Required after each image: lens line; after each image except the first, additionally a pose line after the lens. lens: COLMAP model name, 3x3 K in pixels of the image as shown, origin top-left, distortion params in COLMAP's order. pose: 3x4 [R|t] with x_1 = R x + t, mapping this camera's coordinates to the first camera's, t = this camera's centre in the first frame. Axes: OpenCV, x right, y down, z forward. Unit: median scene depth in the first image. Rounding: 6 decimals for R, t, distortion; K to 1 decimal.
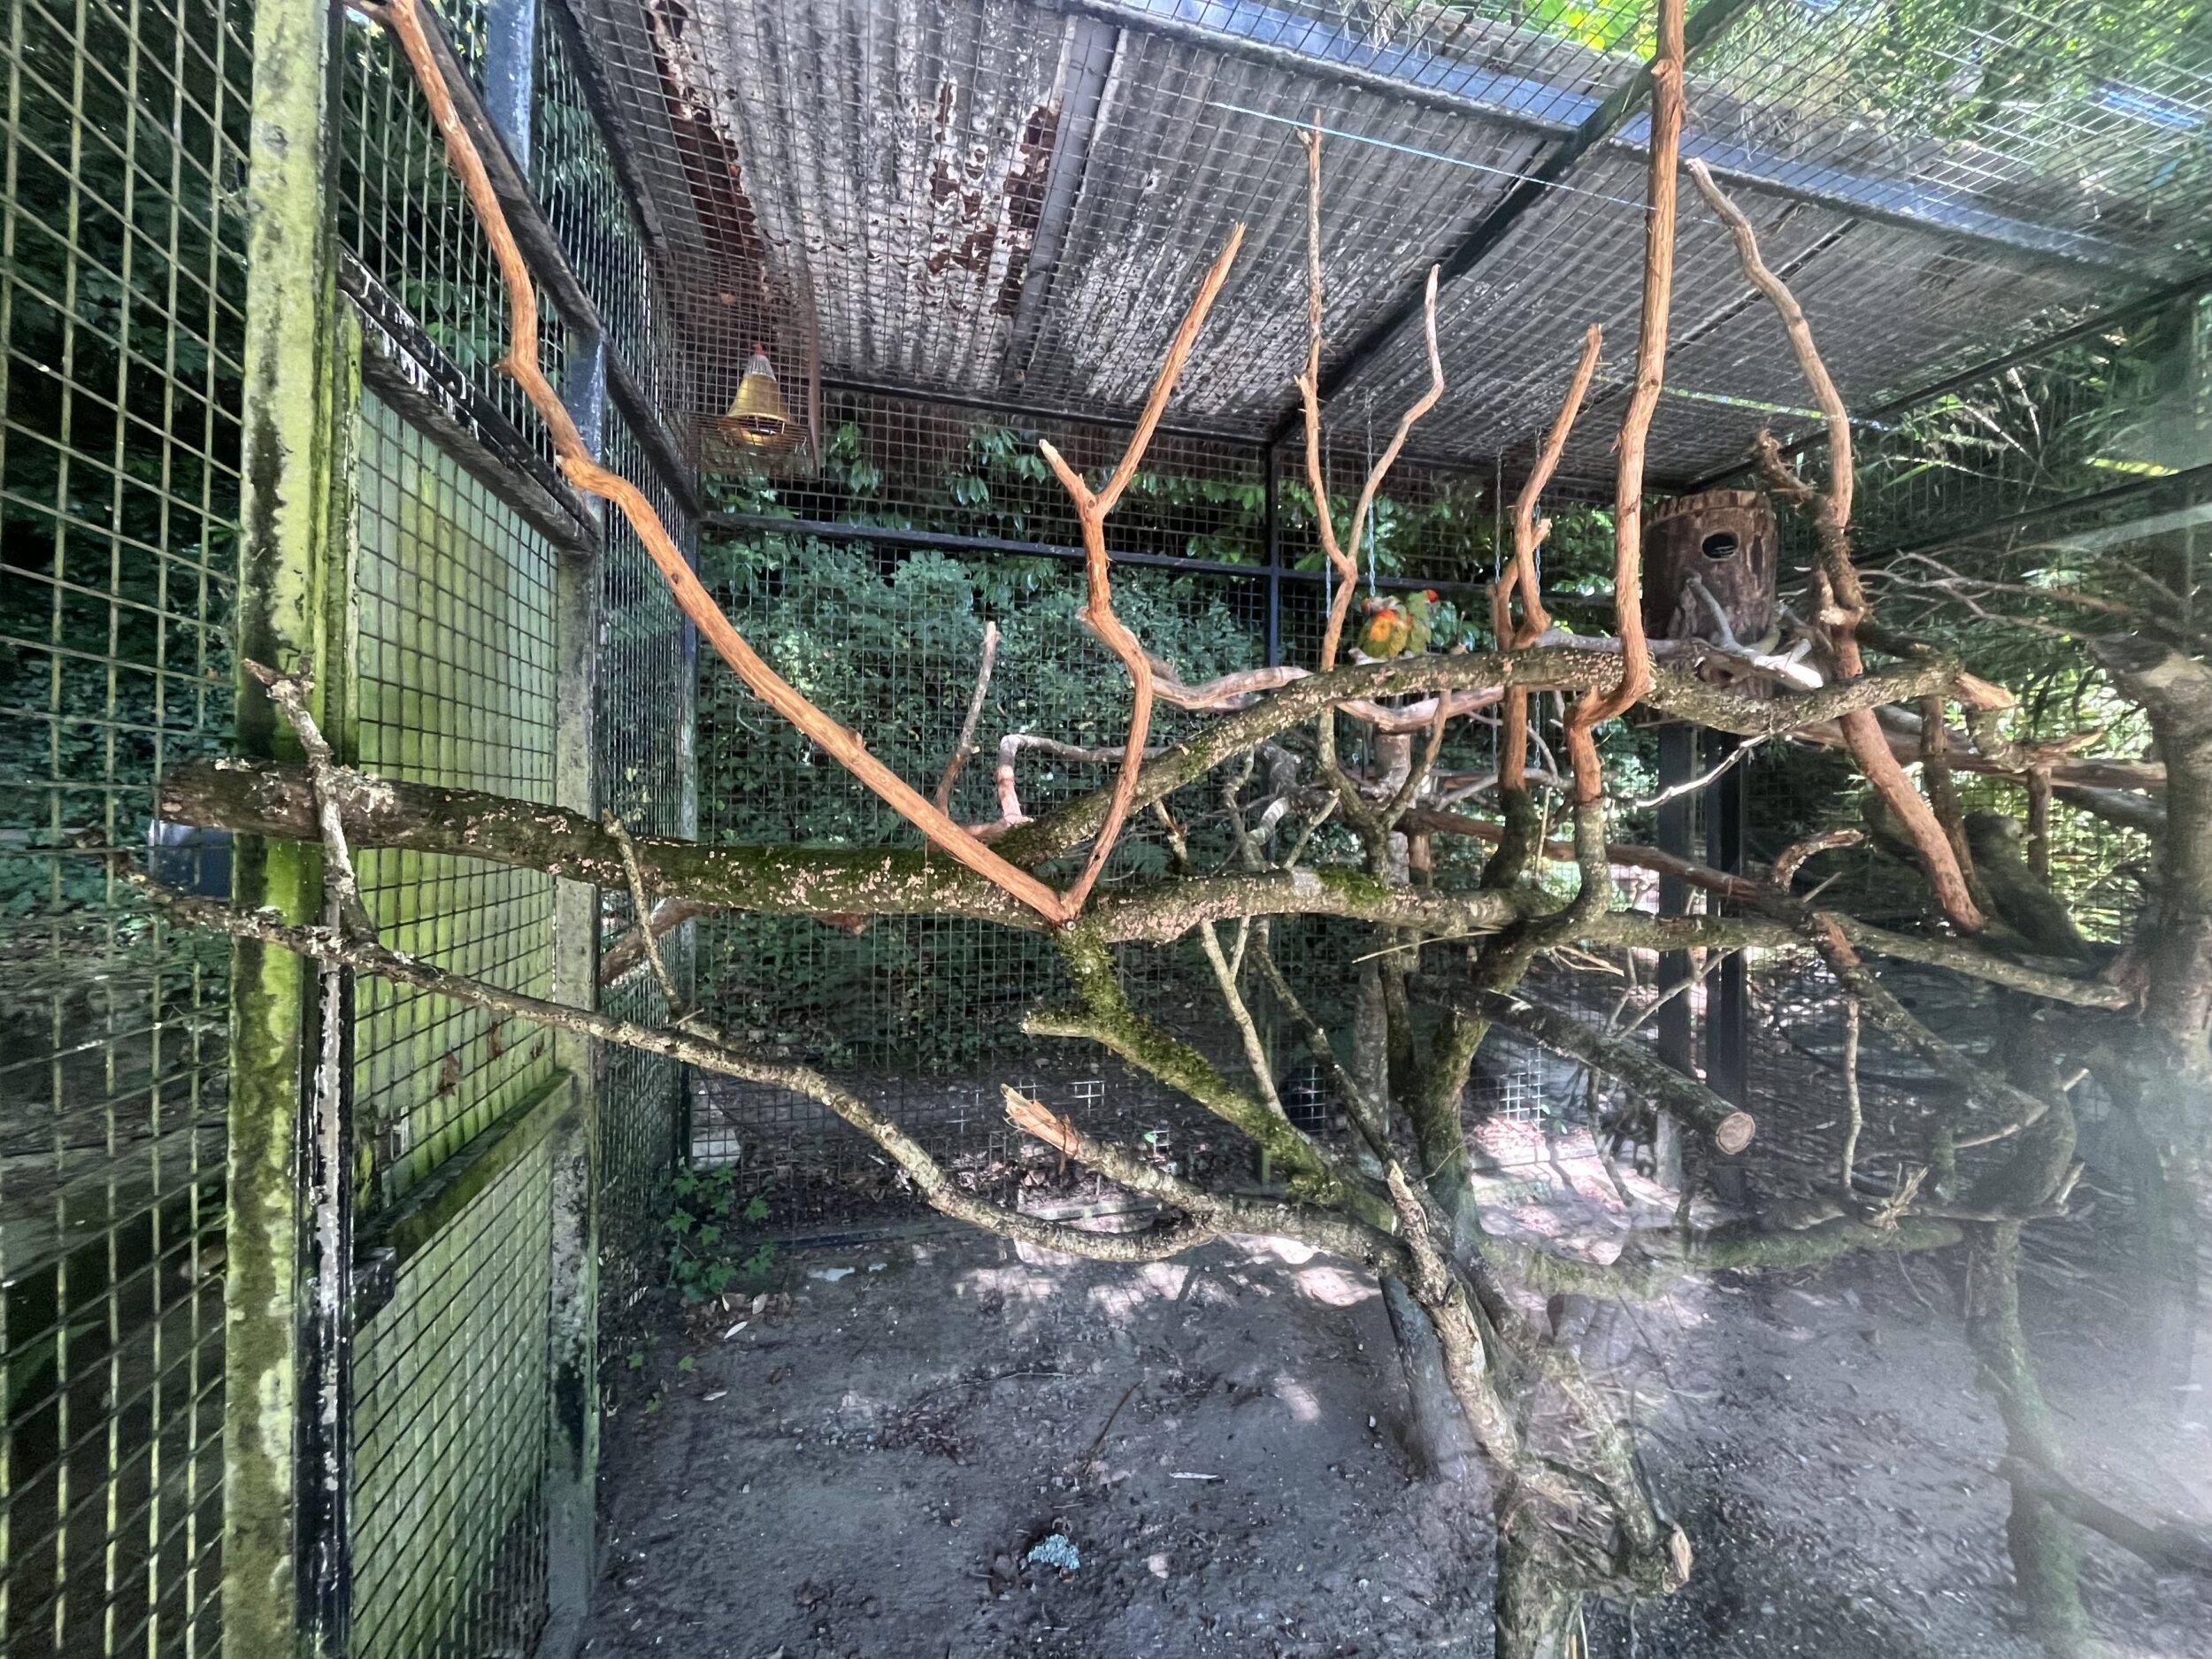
lens RADIAL K [[894.7, 0, 1112.8], [0, 894.7, 819.0], [0, 0, 1]] dist [0.009940, 0.000333]
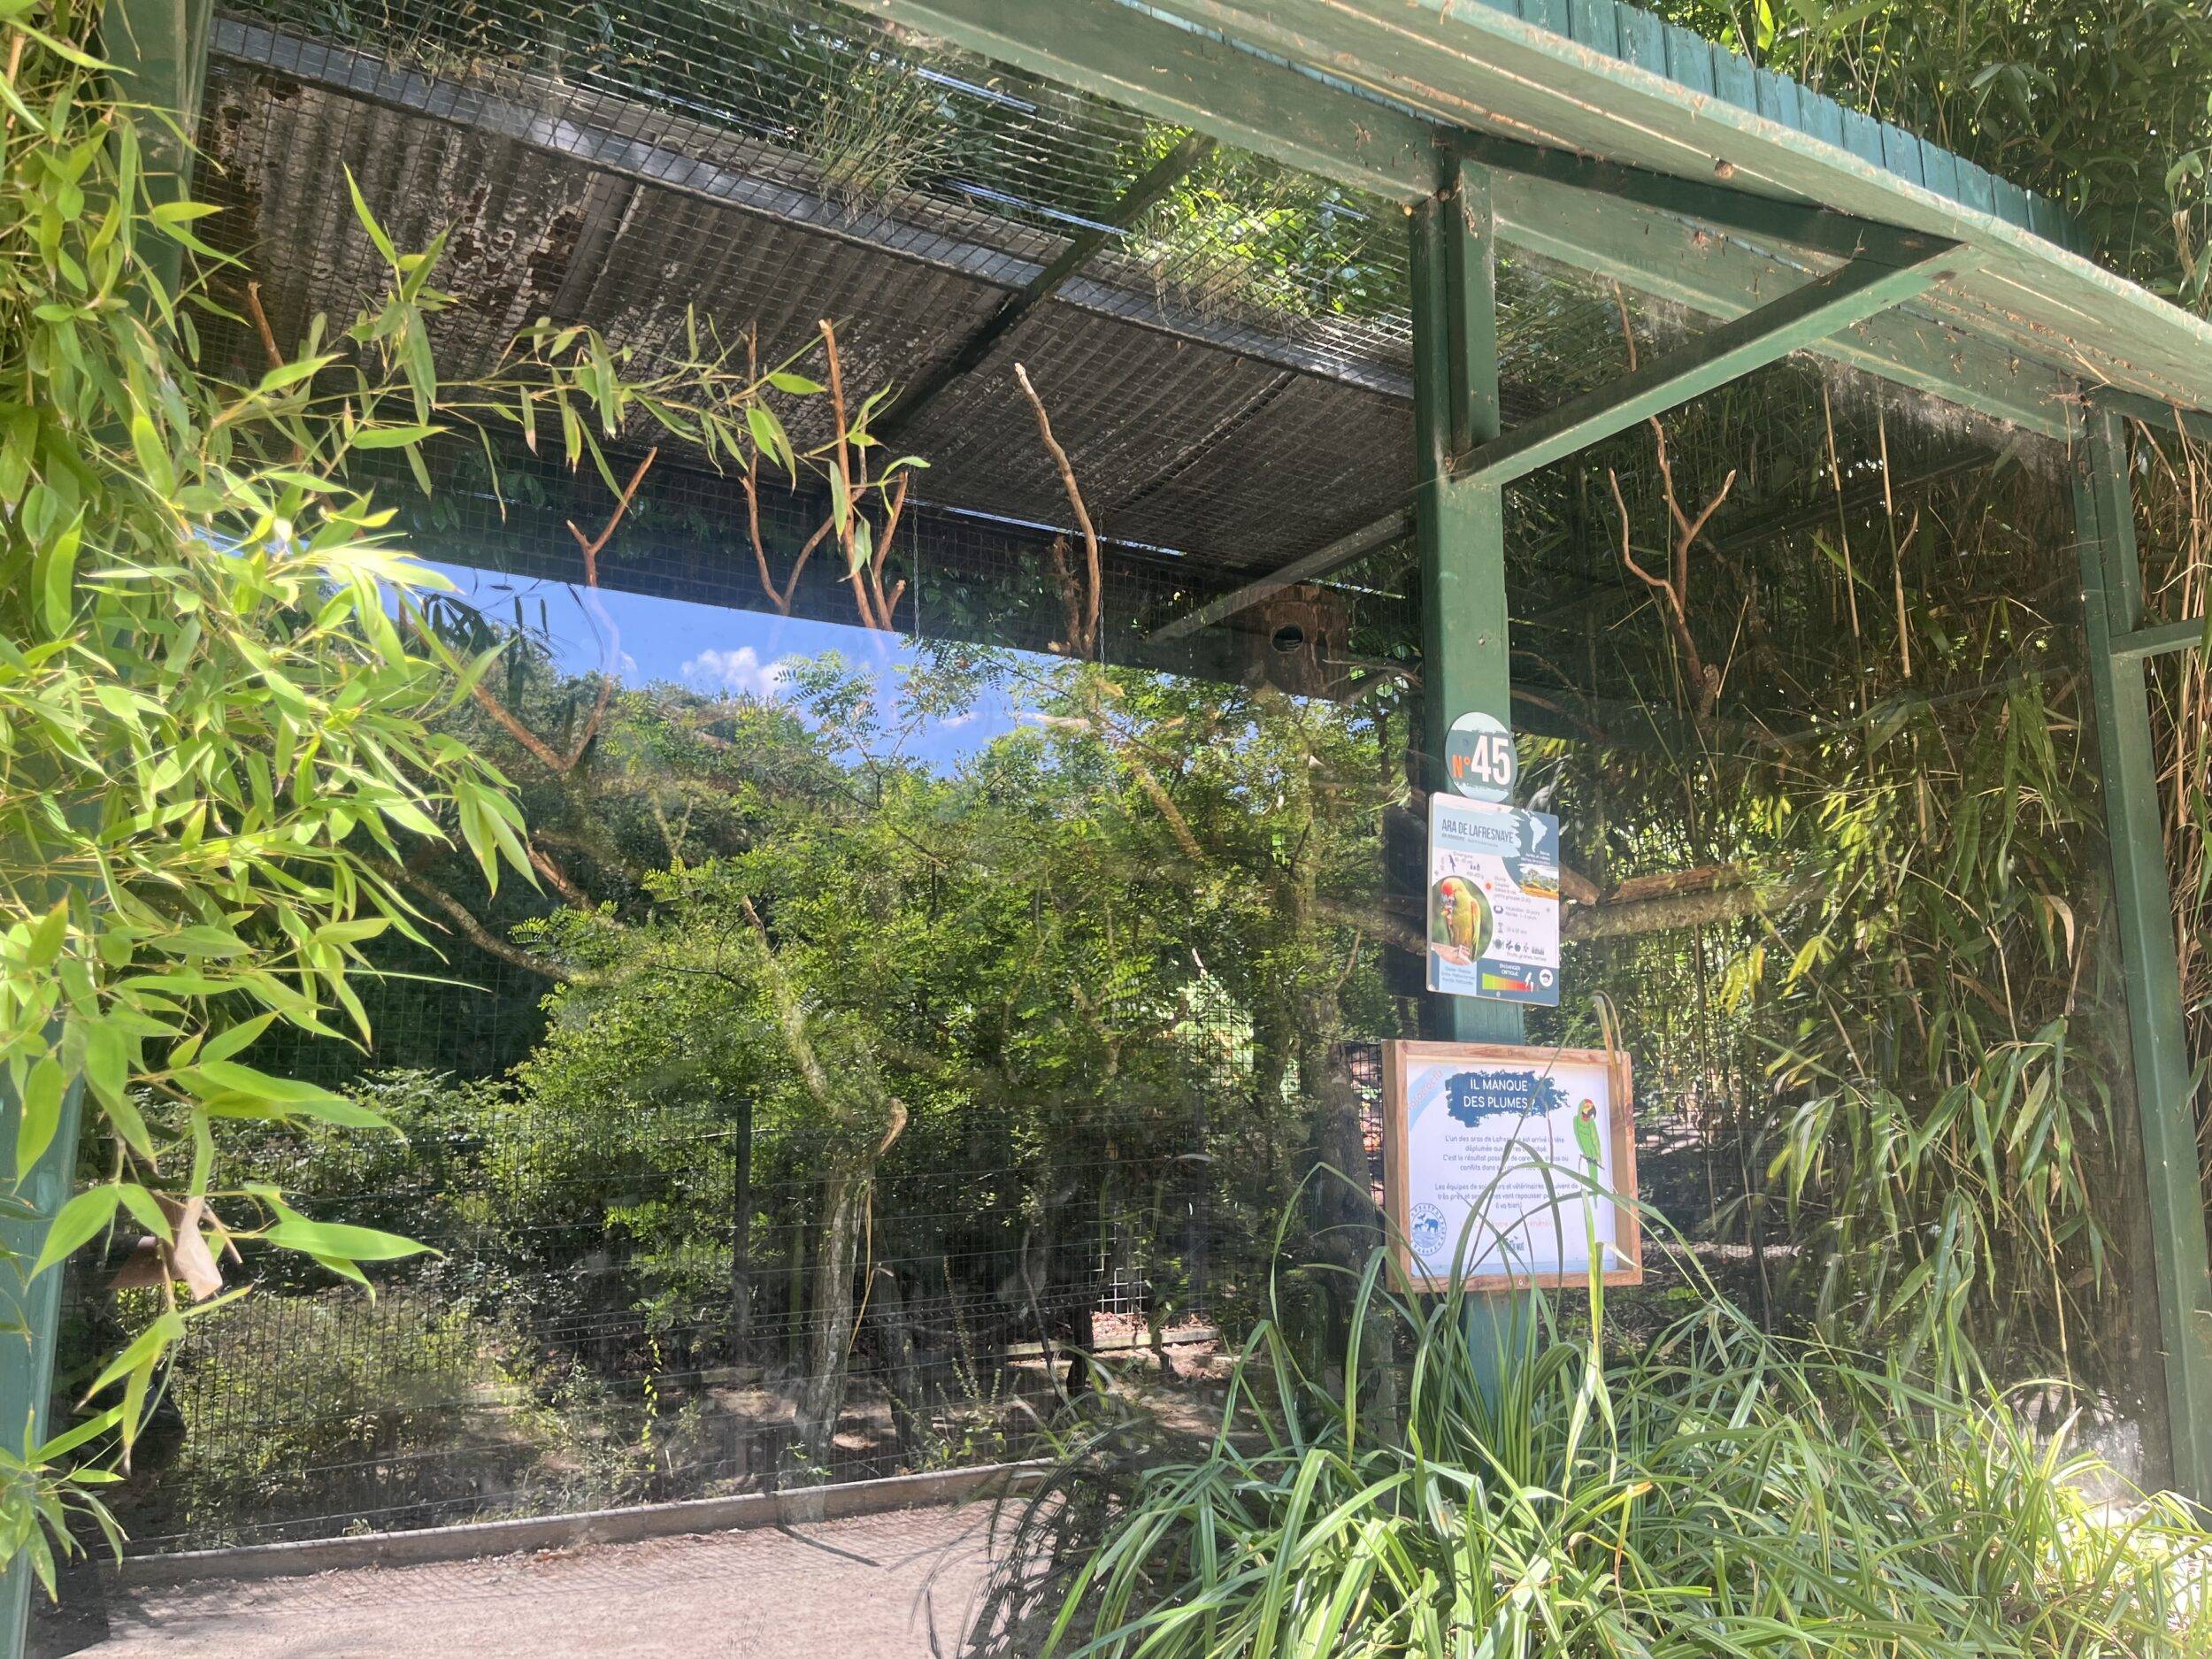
lens RADIAL K [[1694.7, 0, 1100.4], [0, 1694.7, 830.4], [0, 0, 1]] dist [-0.005497, -0.001075]
pose [[0.967268, 0.034206, 0.251439, 0.056417], [0.011520, 0.983932, -0.178174, 0.341560], [-0.253494, 0.175239, 0.951332, -0.998339]]
